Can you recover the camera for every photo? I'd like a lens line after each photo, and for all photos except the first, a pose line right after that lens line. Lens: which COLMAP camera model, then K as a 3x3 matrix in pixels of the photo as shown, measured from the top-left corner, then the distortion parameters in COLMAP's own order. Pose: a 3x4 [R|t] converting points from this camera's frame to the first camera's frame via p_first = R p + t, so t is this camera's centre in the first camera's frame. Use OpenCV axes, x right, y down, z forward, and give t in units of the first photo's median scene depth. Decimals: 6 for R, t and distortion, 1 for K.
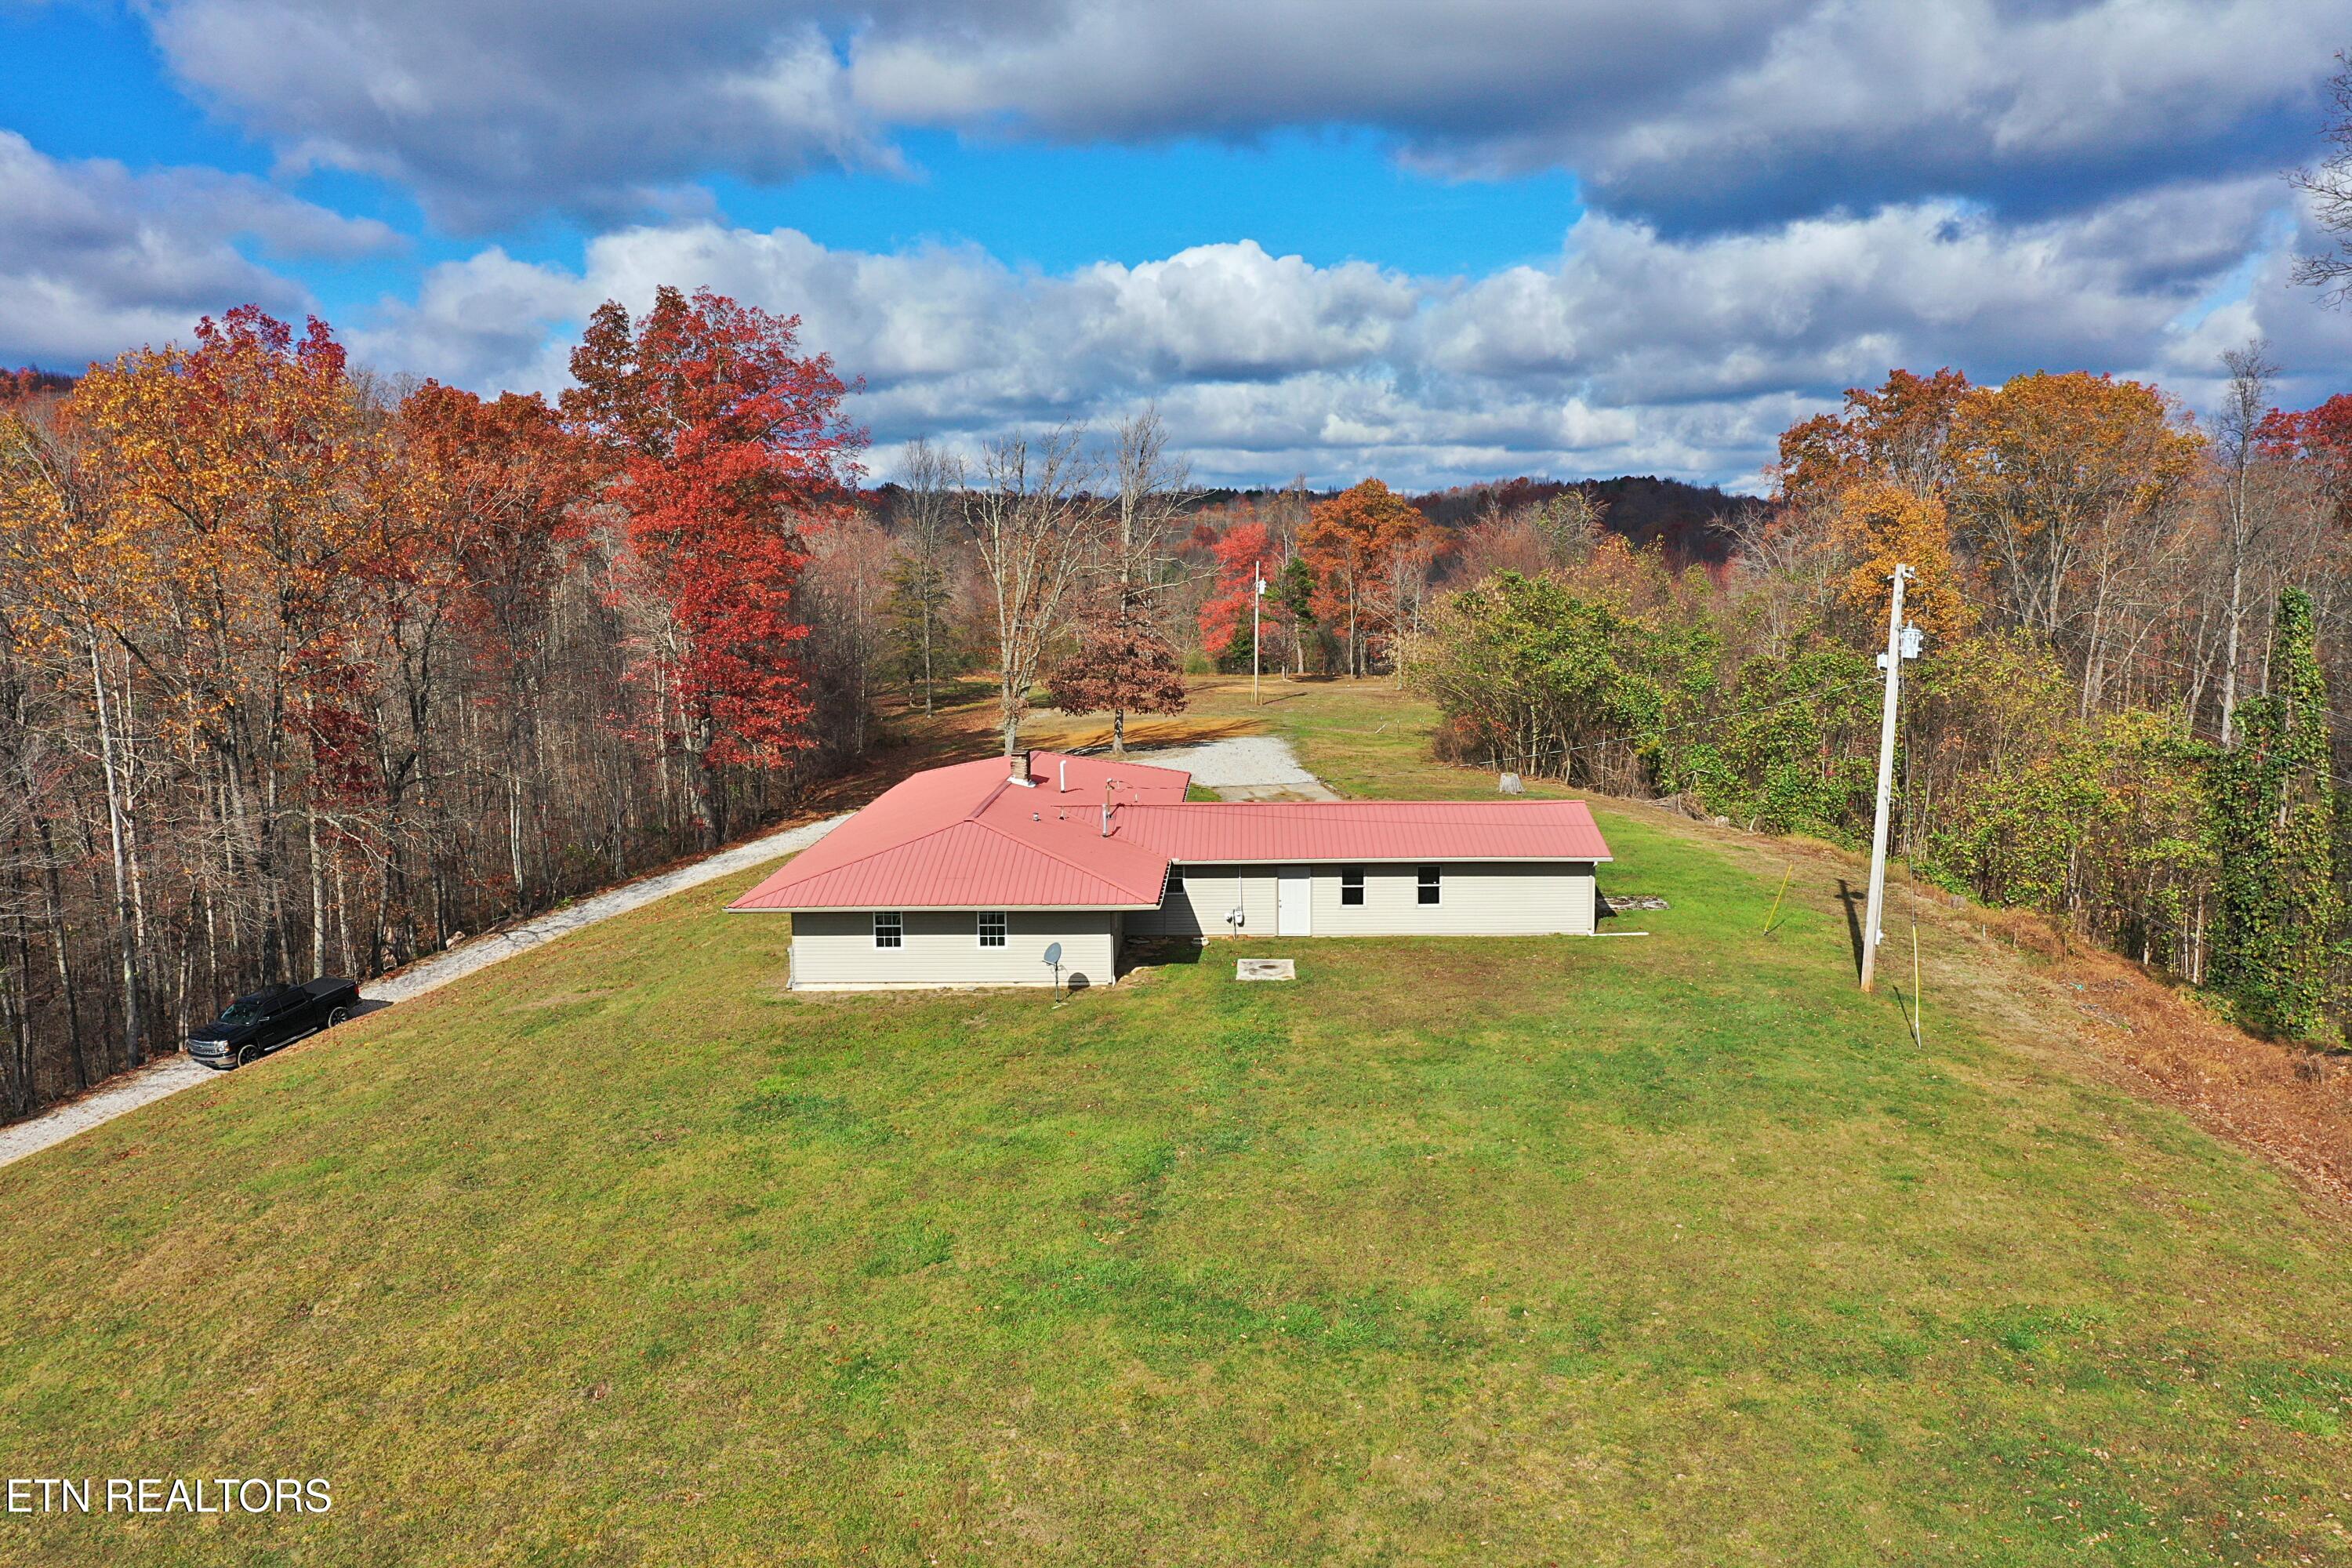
lens RADIAL K [[1848.5, 0, 1158.5], [0, 1848.5, 788.0], [0, 0, 1]] dist [0.011706, -0.030332]
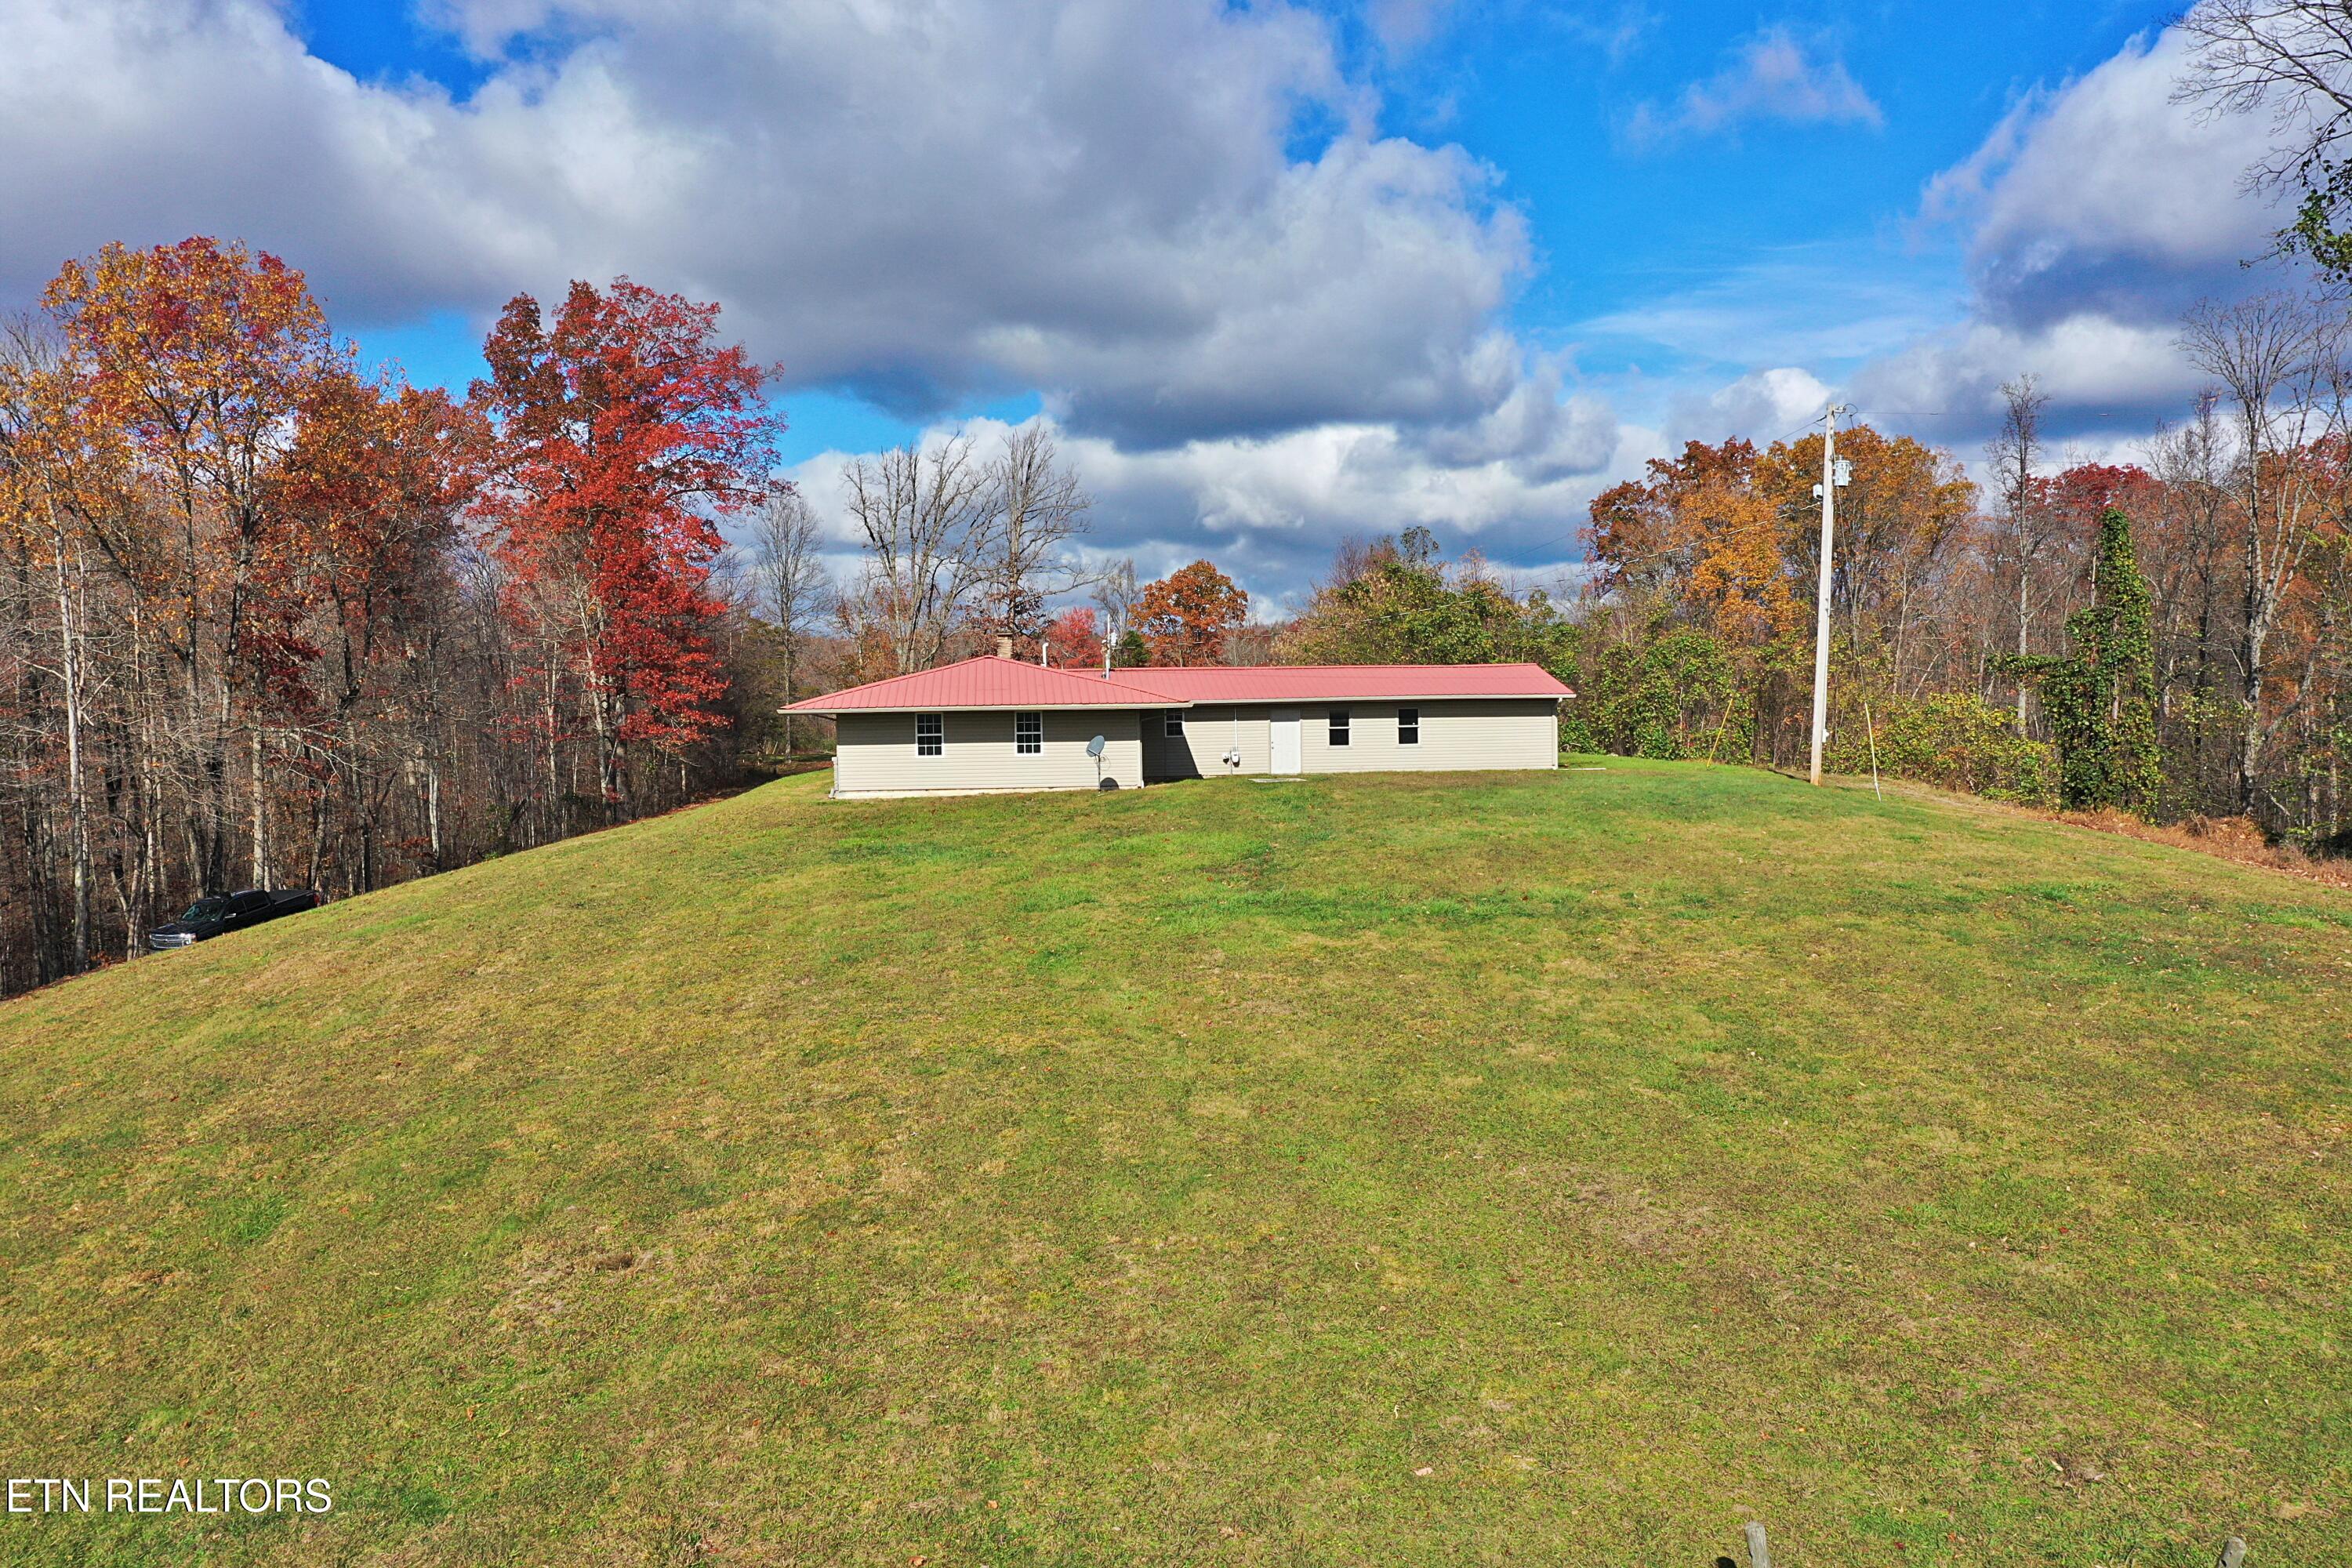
lens RADIAL K [[1848.5, 0, 1154.8], [0, 1848.5, 794.2], [0, 0, 1]] dist [0.011706, -0.030332]
pose [[0.992892, -0.008795, 0.118690, -0.143903], [0.018340, 0.996660, -0.079575, 0.194482], [-0.117593, 0.081186, 0.989738, -0.056115]]
